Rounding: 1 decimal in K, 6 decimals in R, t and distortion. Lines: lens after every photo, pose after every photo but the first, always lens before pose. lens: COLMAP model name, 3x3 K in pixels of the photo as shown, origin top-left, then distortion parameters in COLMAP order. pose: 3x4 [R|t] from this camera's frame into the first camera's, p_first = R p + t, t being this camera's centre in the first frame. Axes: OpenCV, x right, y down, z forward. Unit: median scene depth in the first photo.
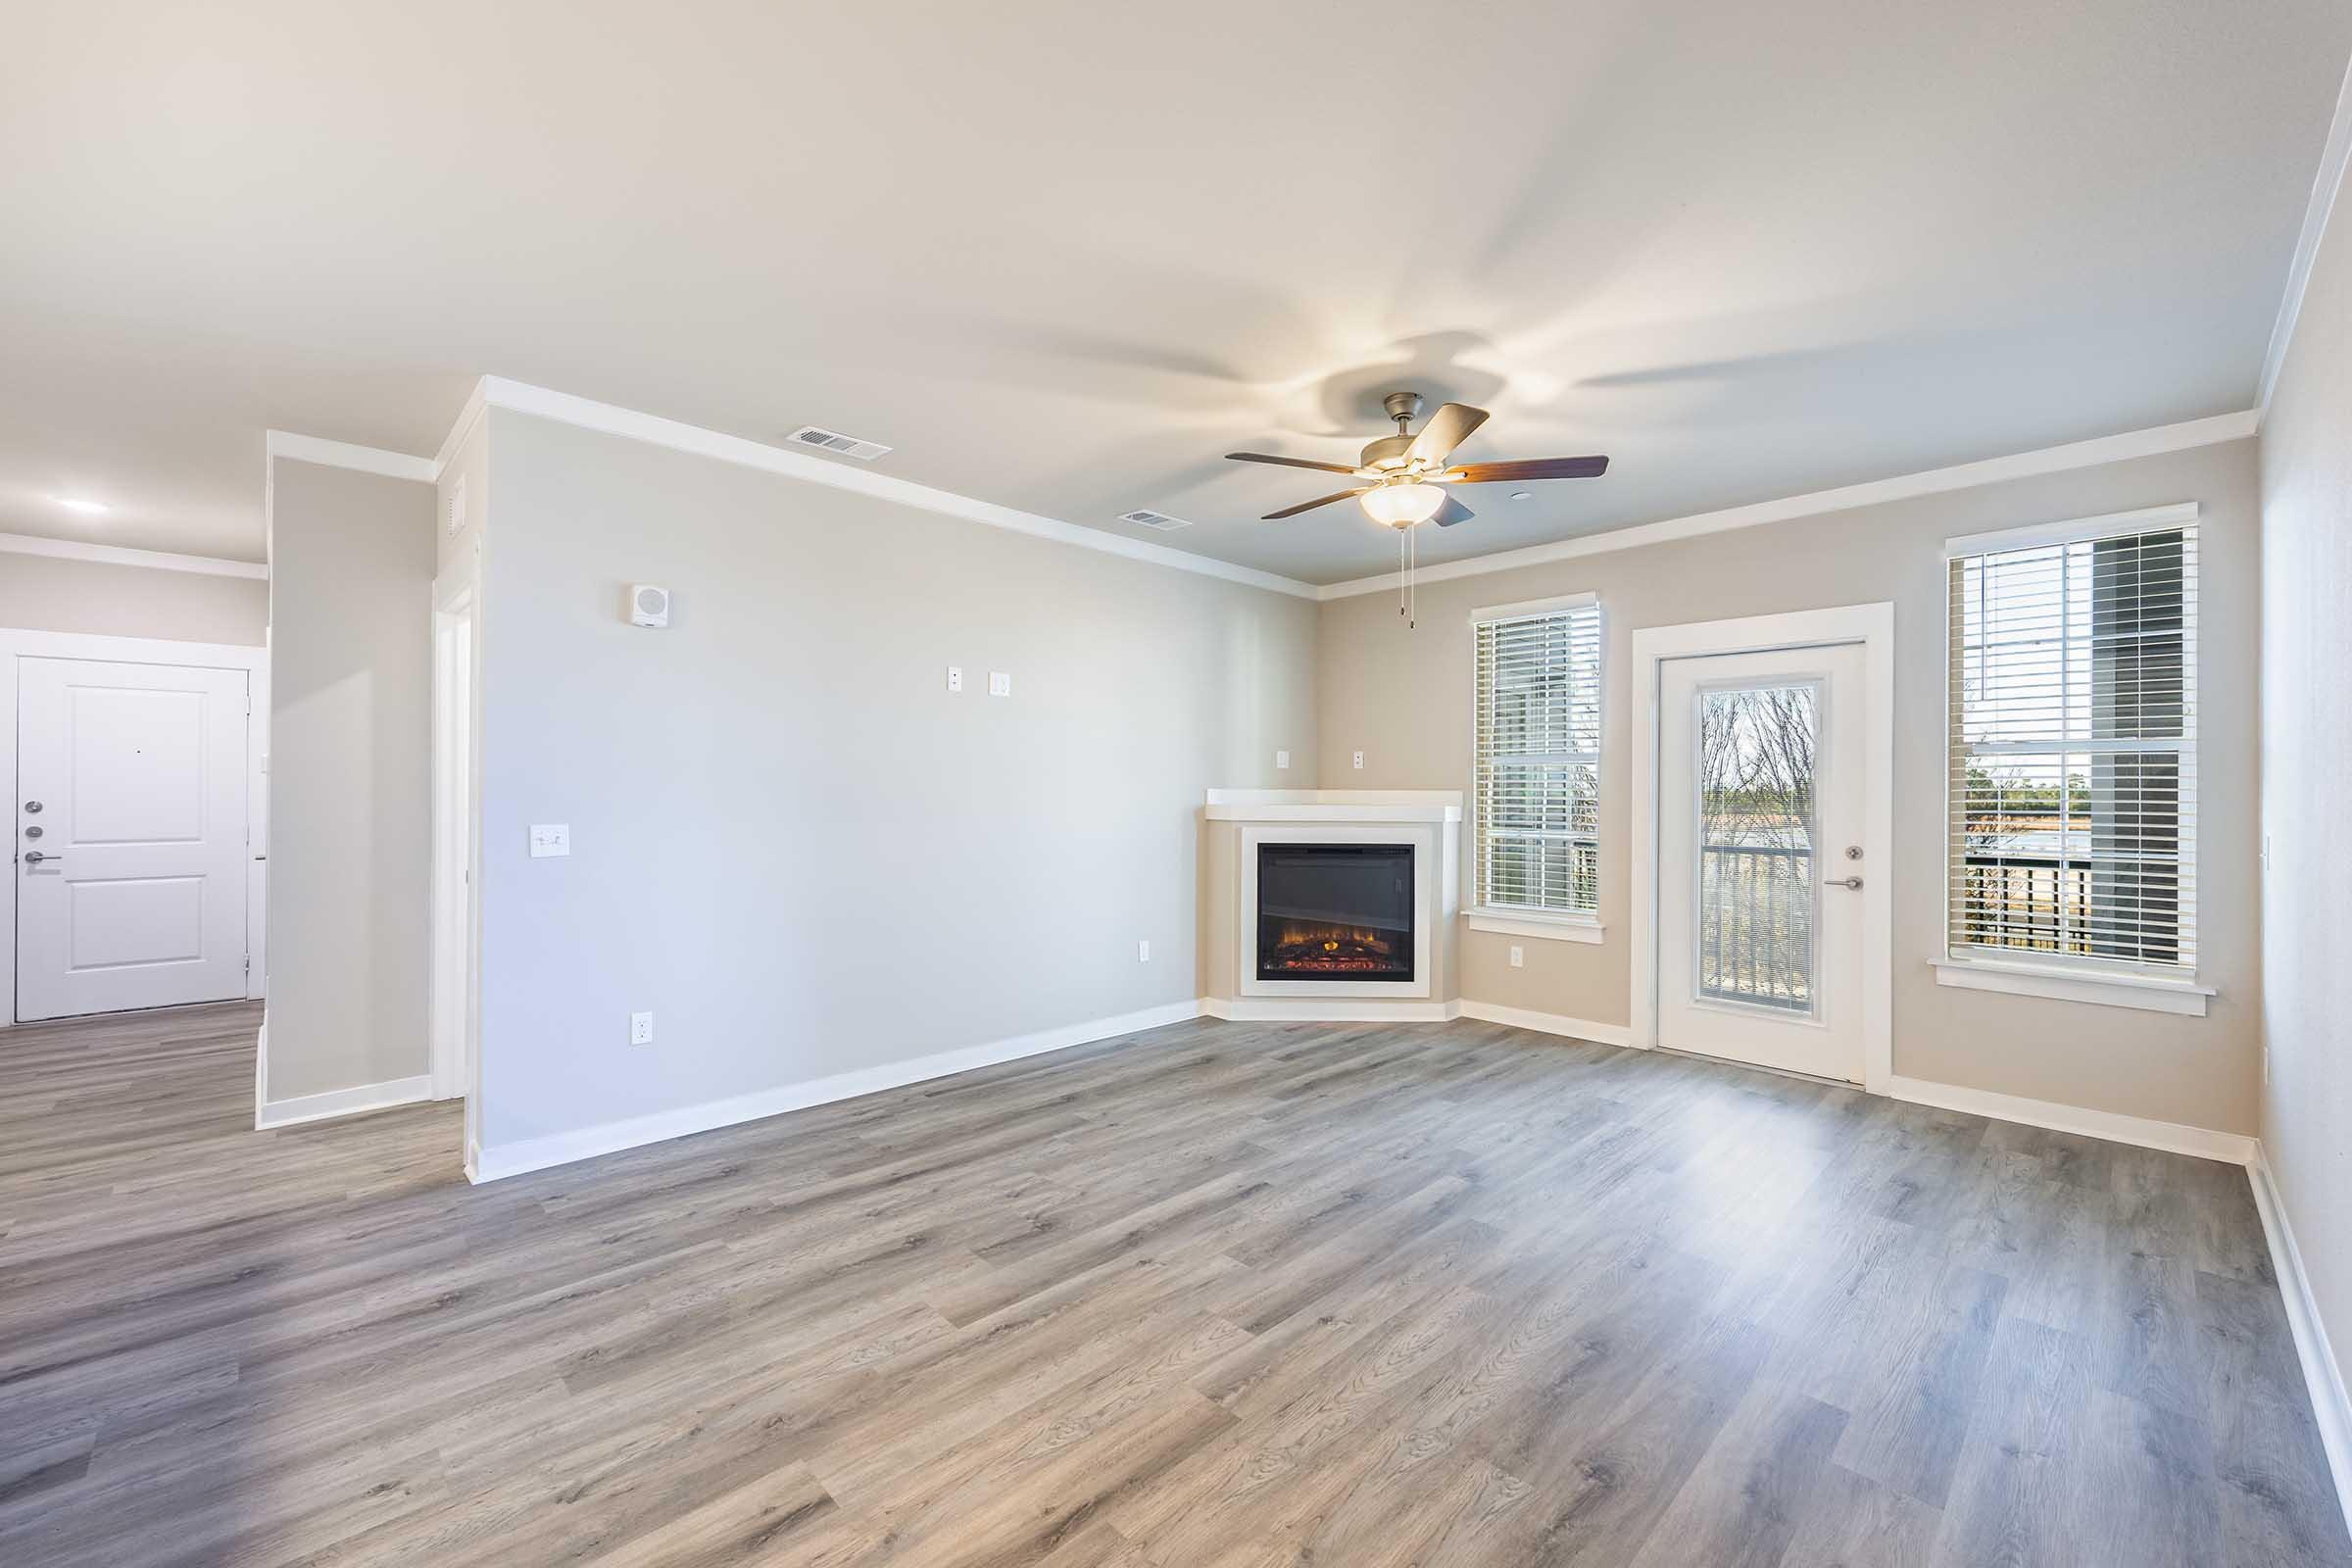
lens RADIAL K [[938.7, 0, 1160.9], [0, 938.7, 785.5], [0, 0, 1]] dist [-0.001521, -0.000529]
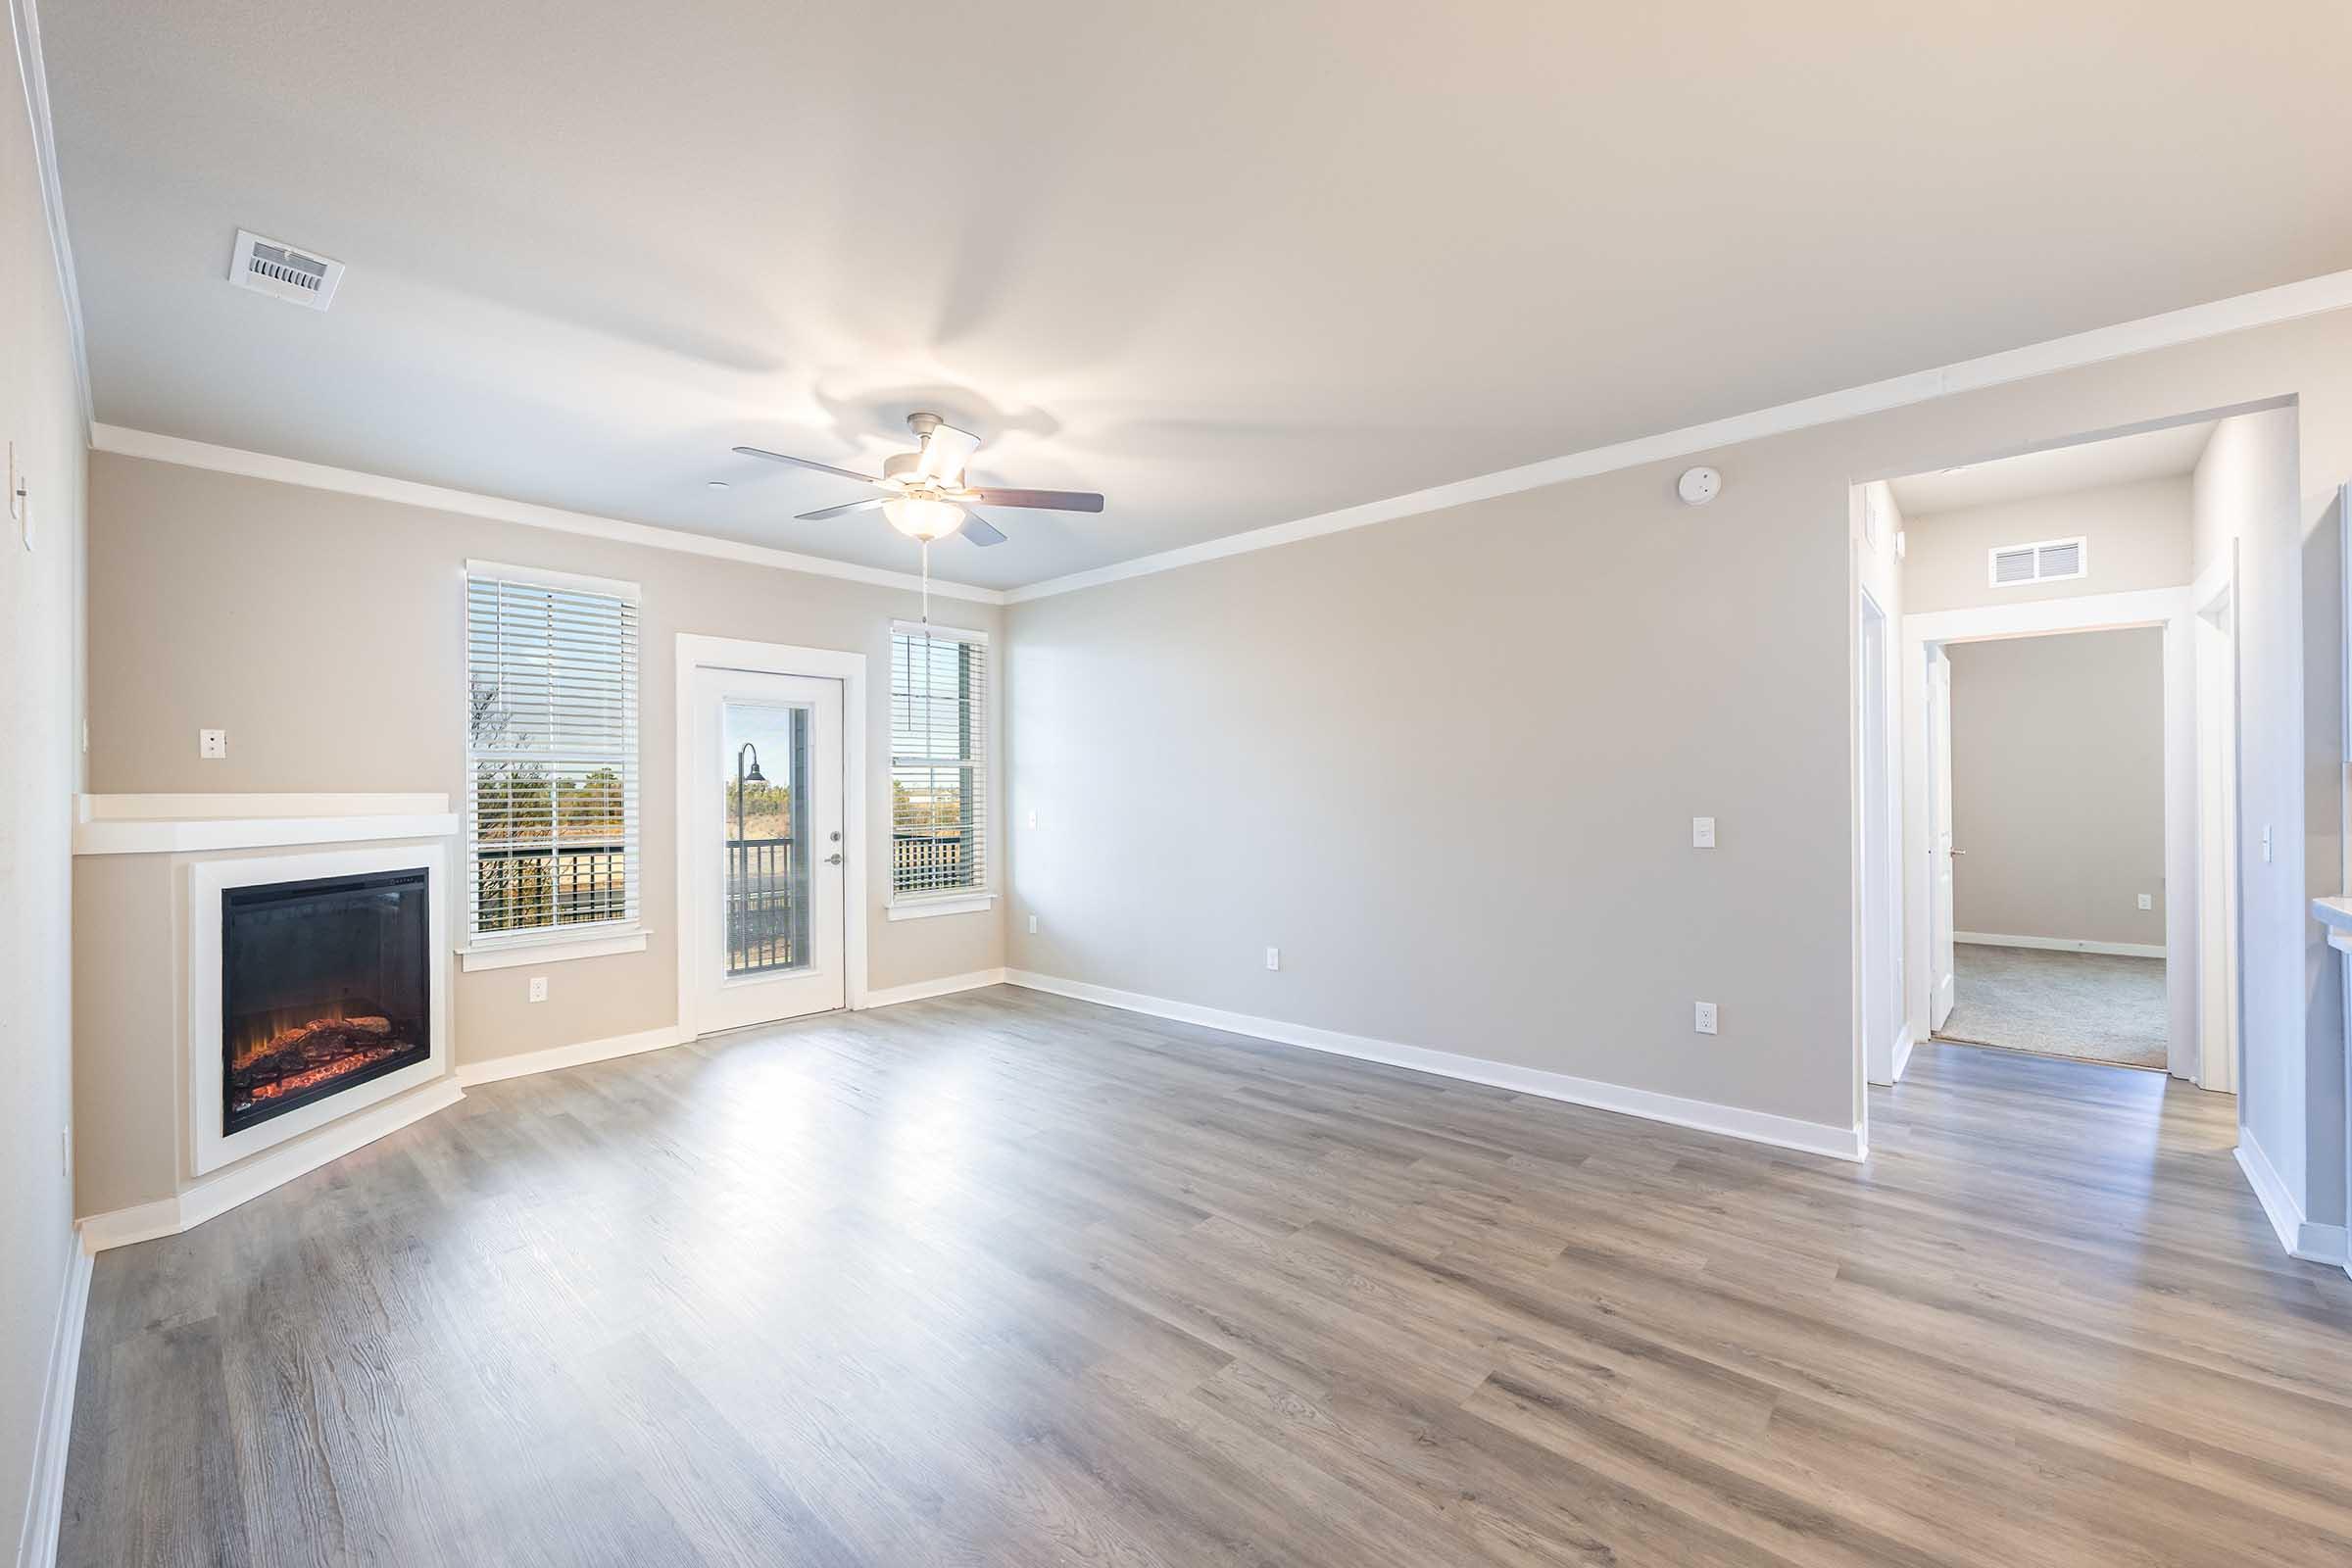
lens RADIAL K [[930.8, 0, 1184.3], [0, 930.8, 791.5], [0, 0, 1]] dist [-0.000586, -0.000130]
pose [[-0.076557, -0.005093, 0.997052, -0.832384], [-0.000155, 0.999987, 0.005097, 0.000903], [-0.997065, 0.000236, -0.076557, 0.815976]]
